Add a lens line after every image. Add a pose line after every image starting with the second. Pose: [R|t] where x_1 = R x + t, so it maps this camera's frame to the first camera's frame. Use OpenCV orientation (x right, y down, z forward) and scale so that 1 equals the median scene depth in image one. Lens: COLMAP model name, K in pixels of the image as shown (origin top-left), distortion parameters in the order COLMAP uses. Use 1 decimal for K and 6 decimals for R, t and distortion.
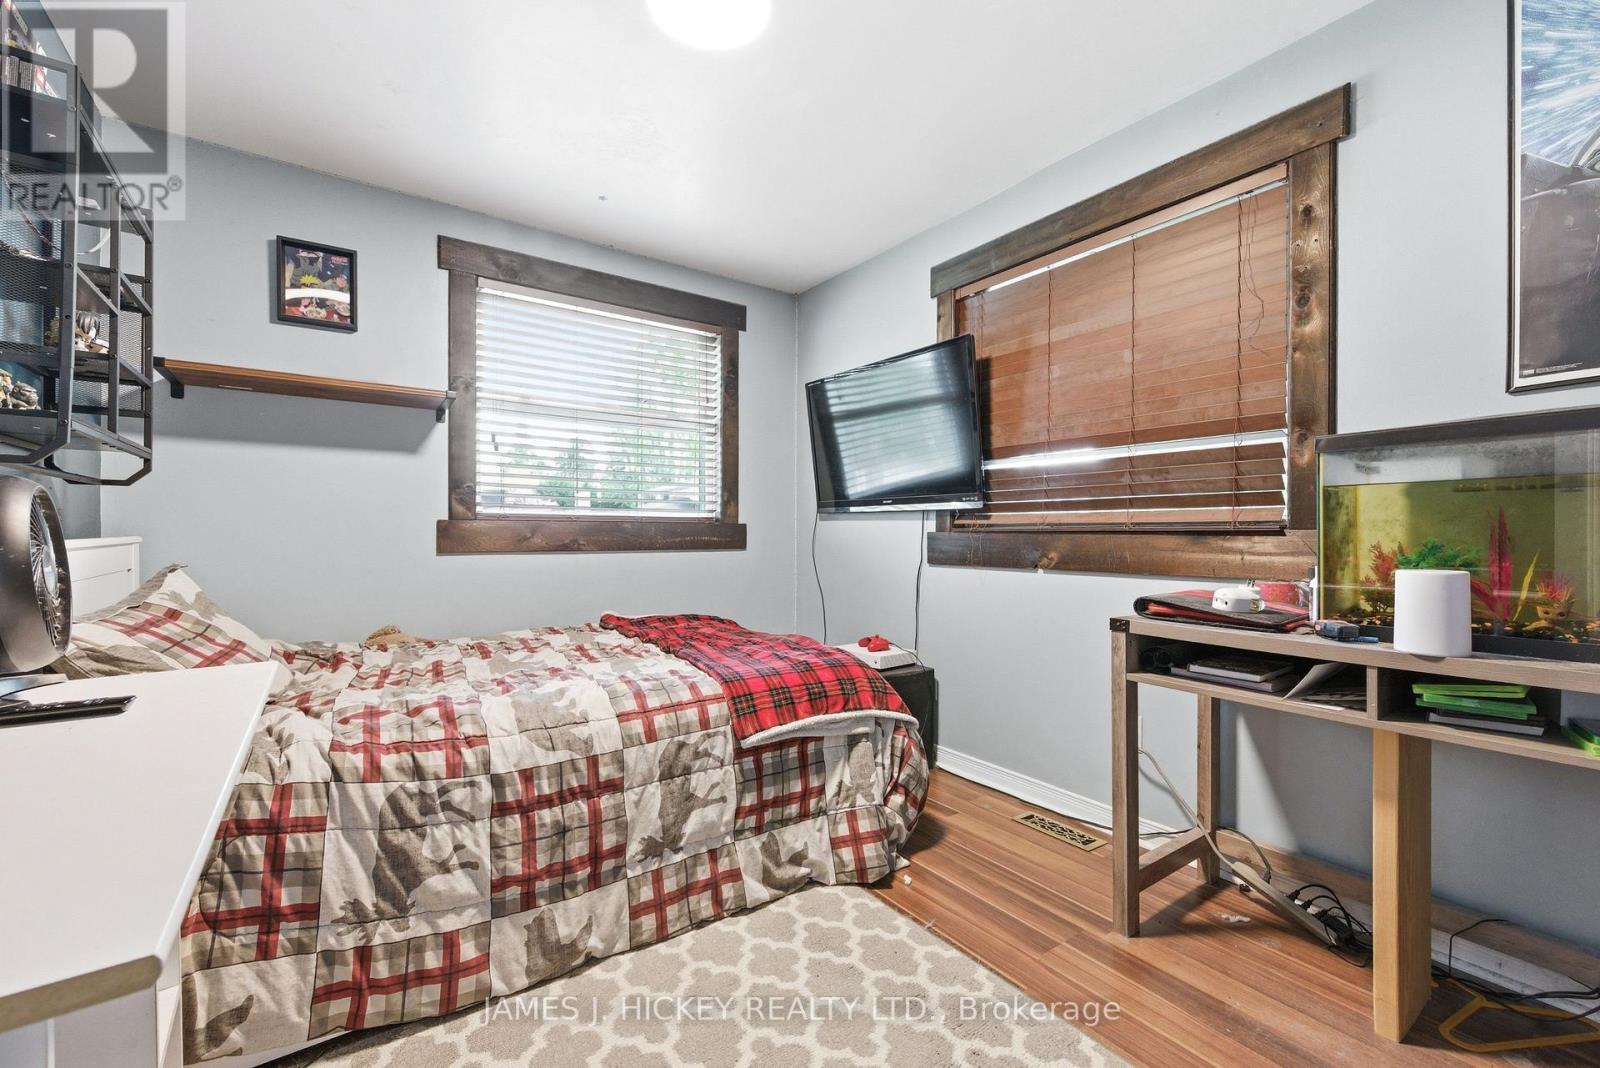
lens RADIAL K [[633.8, 0, 800.3], [0, 633.8, 540.2], [0, 0, 1]] dist [0.000811, -0.000337]
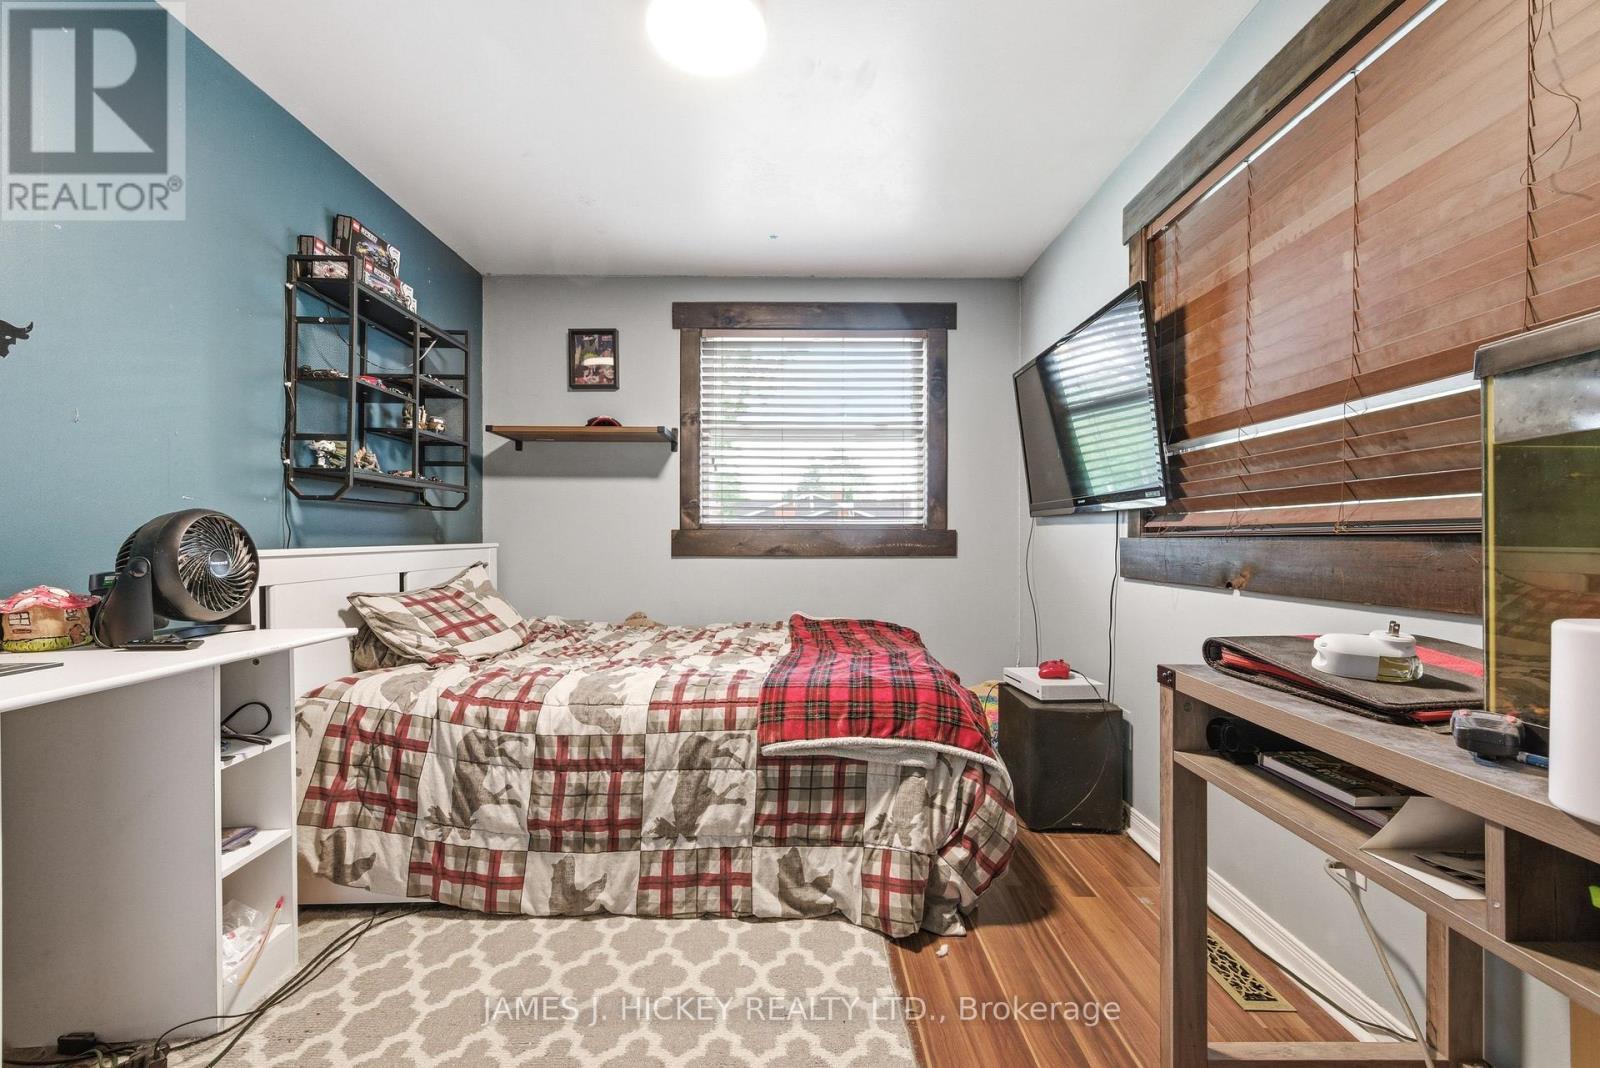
lens RADIAL K [[607.6, 0, 800.7], [0, 607.6, 542.4], [0, 0, 1]] dist [0.002994, -0.000238]
pose [[0.834830, -0.001068, -0.550506, 0.500136], [-0.002629, 0.999979, -0.005927, -0.002192], [0.550501, 0.006395, 0.834810, 0.235834]]
